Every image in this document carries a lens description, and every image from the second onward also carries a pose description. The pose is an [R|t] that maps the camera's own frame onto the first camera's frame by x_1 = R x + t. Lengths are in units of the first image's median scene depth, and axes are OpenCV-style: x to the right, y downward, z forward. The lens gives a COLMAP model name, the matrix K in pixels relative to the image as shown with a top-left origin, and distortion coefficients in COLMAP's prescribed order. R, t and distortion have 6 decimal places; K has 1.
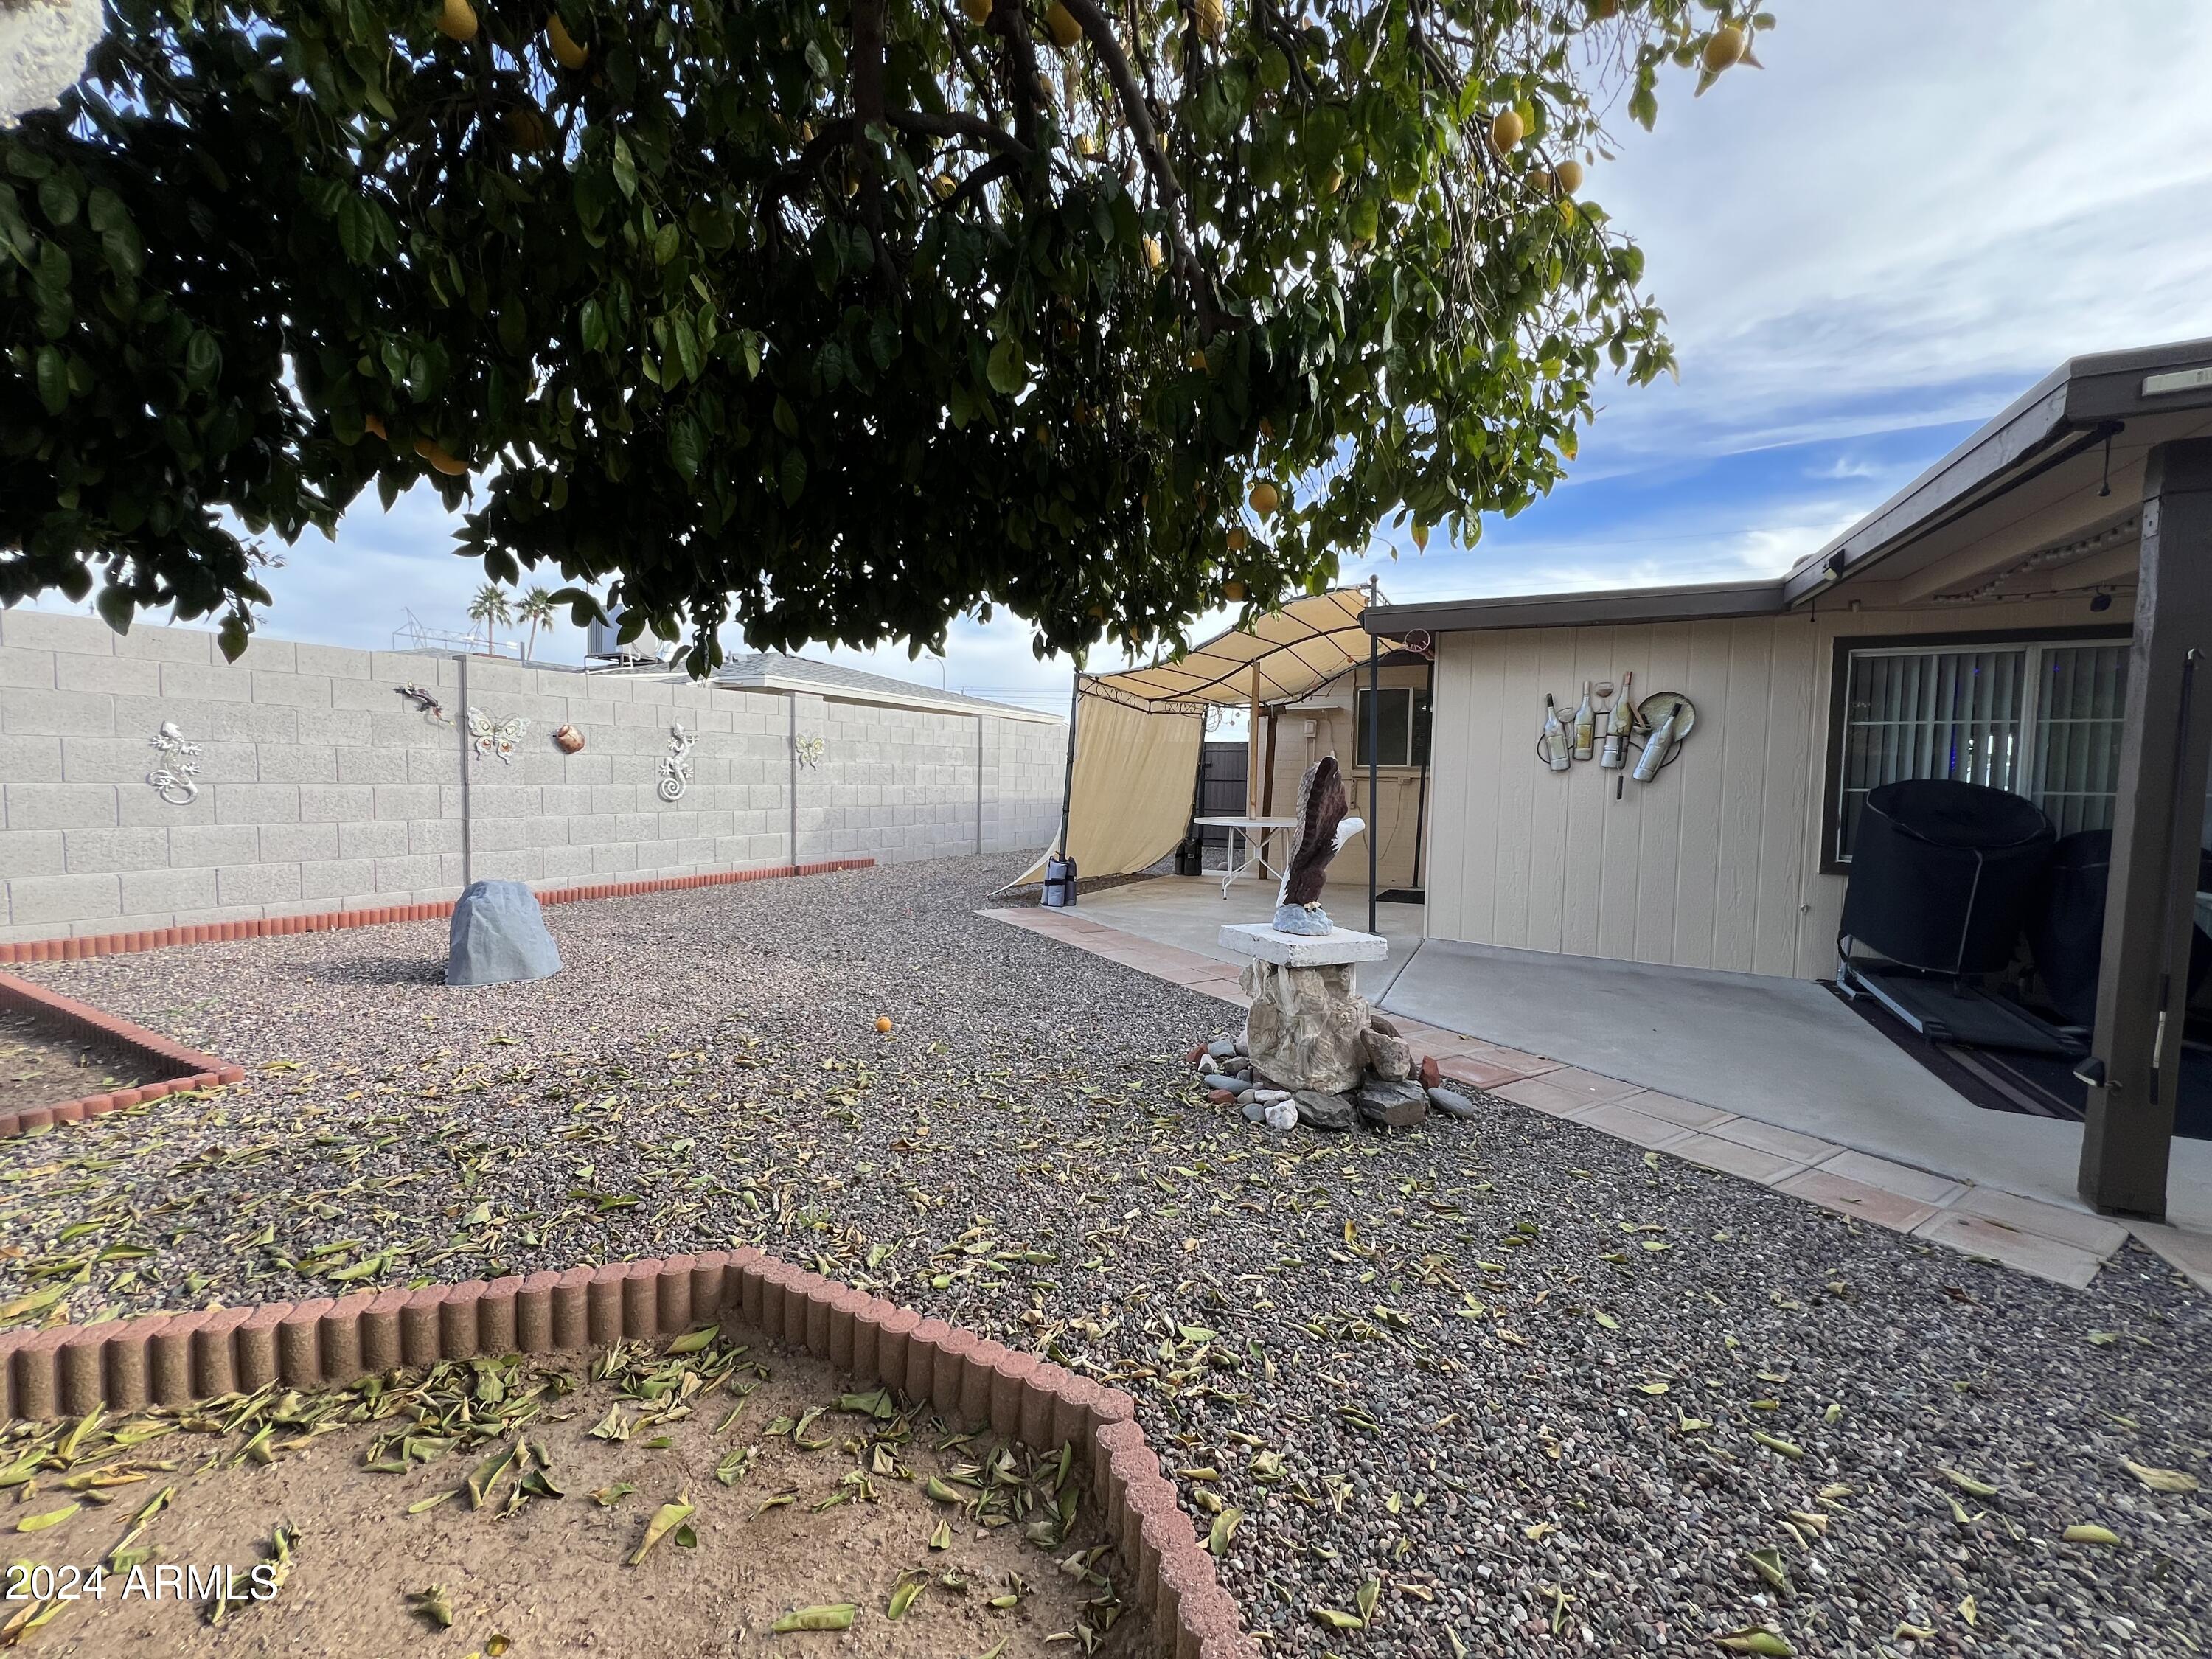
lens RADIAL K [[885.5, 0, 1106.0], [0, 885.5, 829.5], [0, 0, 1]] dist [-0.000116, -0.000050]
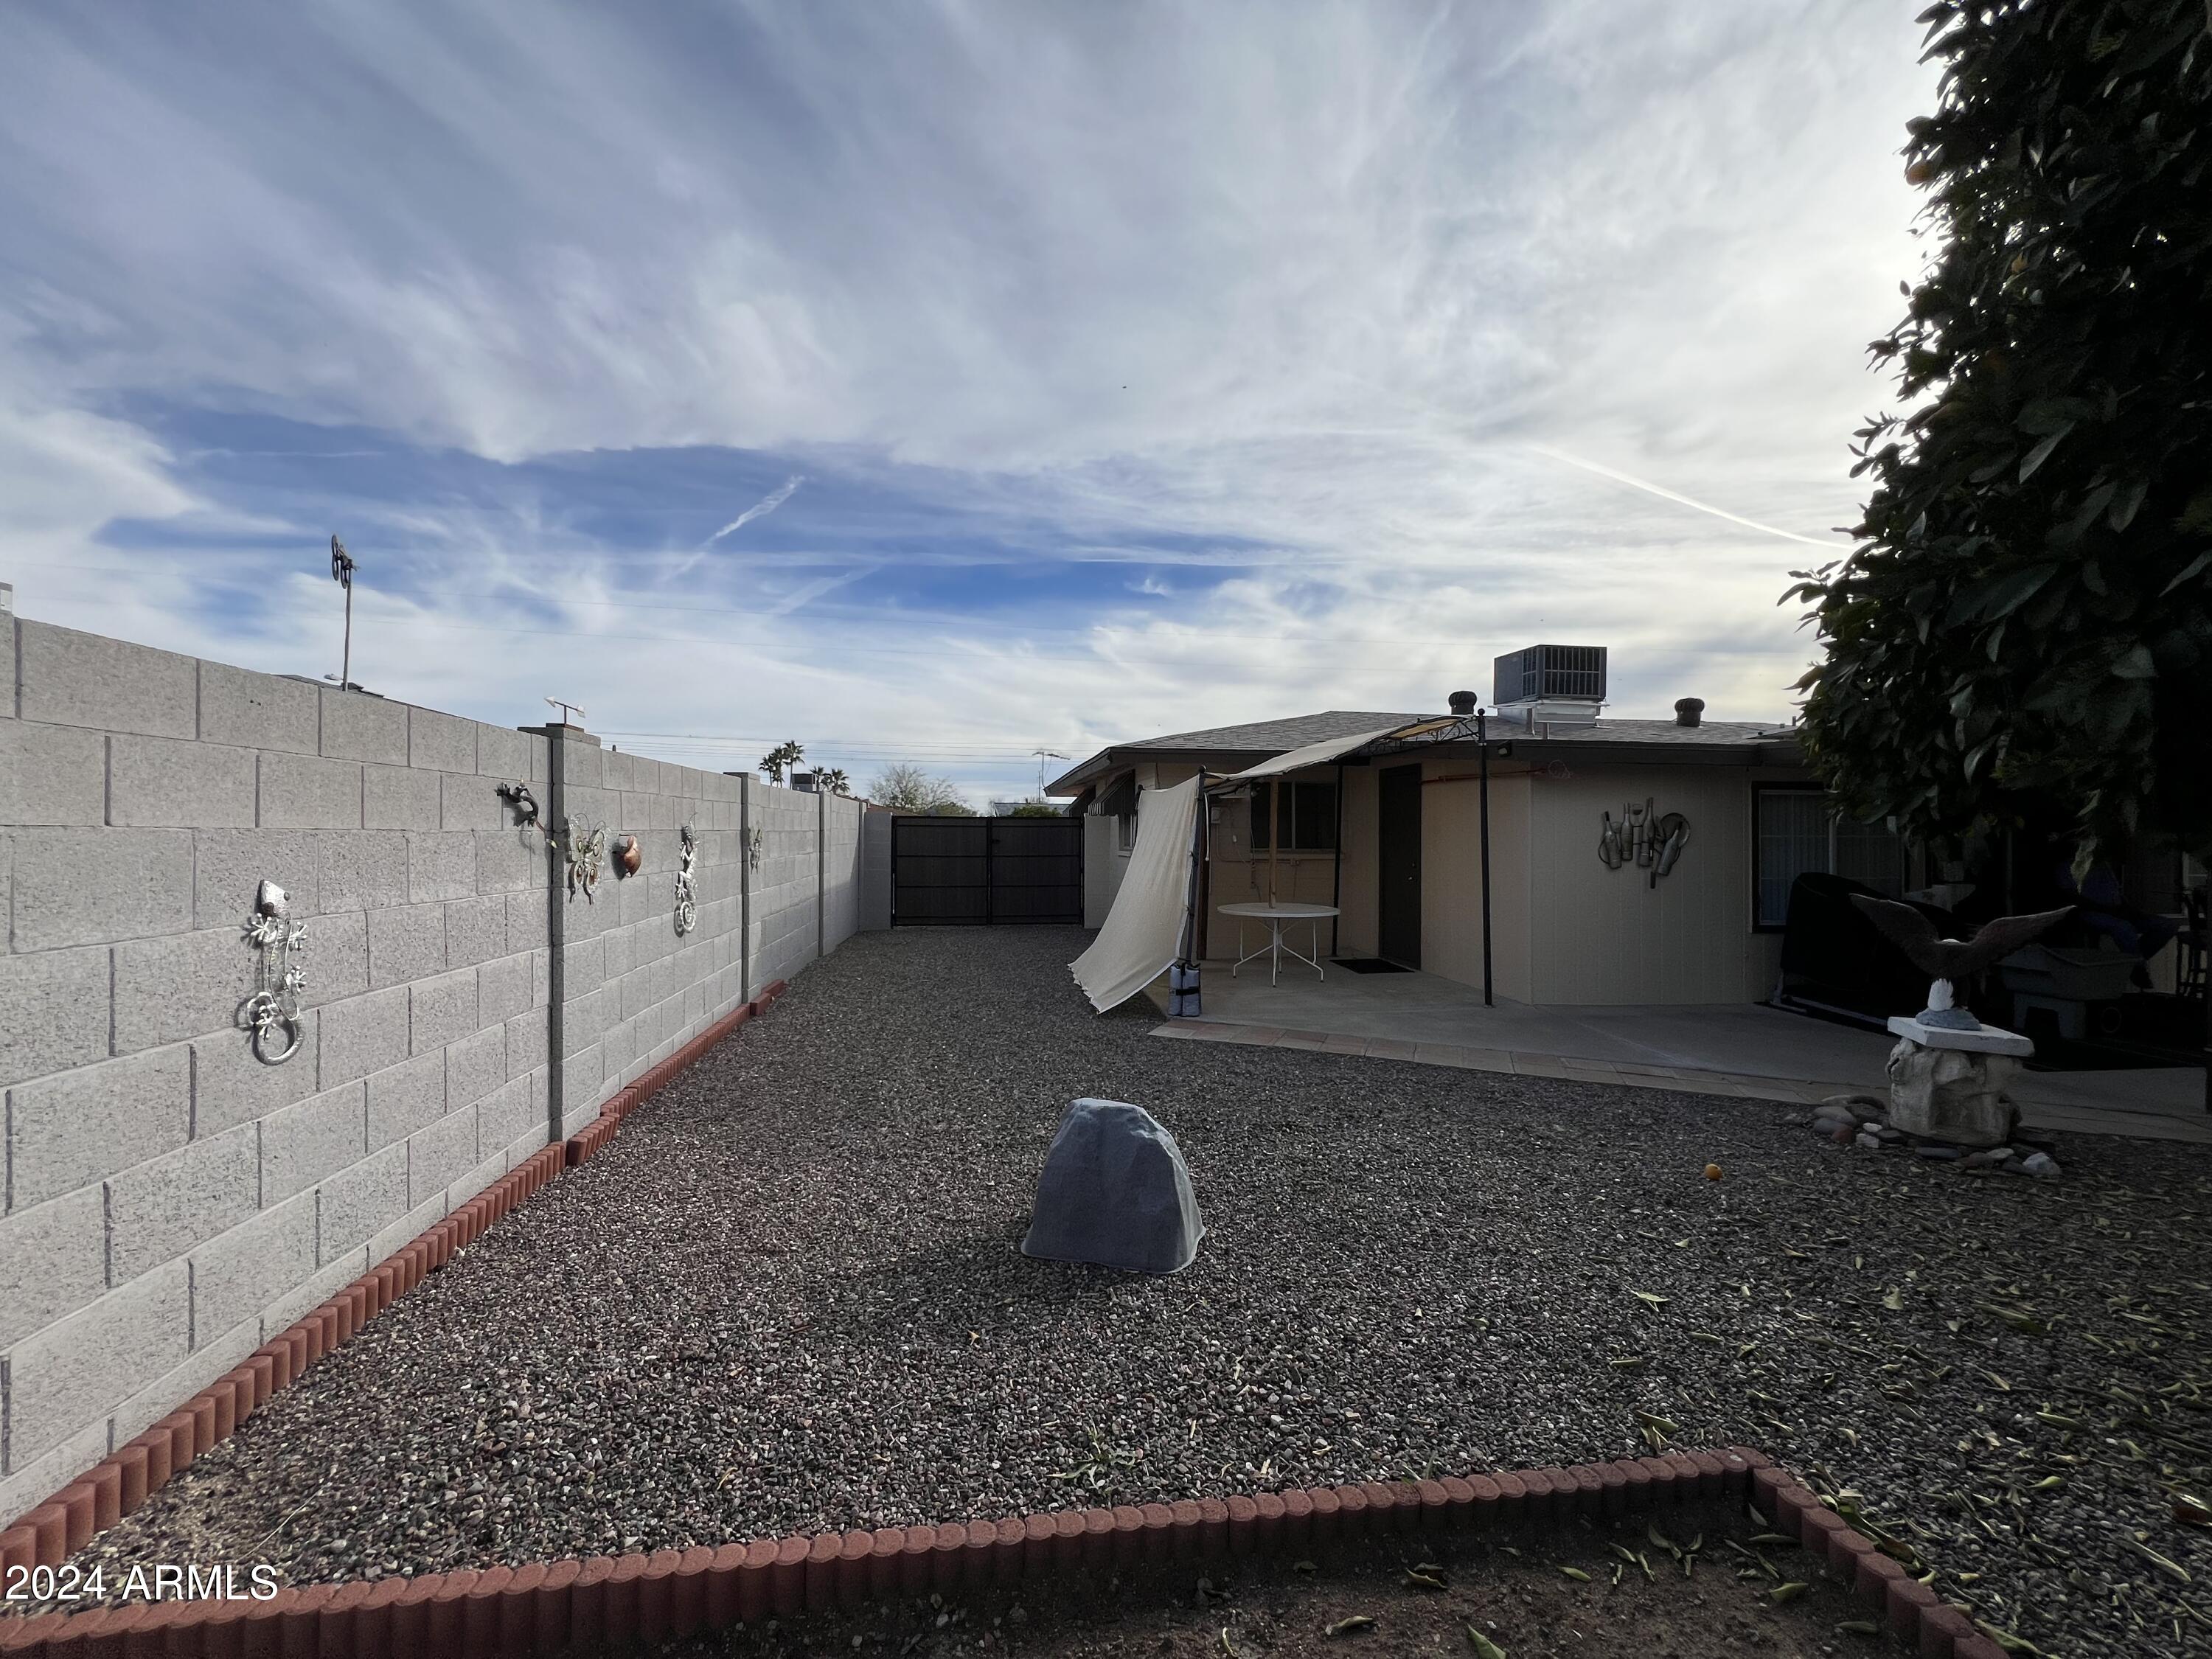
lens RADIAL K [[885.5, 0, 1106.0], [0, 885.5, 829.5], [0, 0, 1]] dist [-0.000116, -0.000050]
pose [[0.809772, -0.011365, 0.586635, -0.923246], [0.042808, 0.998292, -0.039751, -0.106102], [-0.585181, 0.057302, 0.808876, 0.361189]]
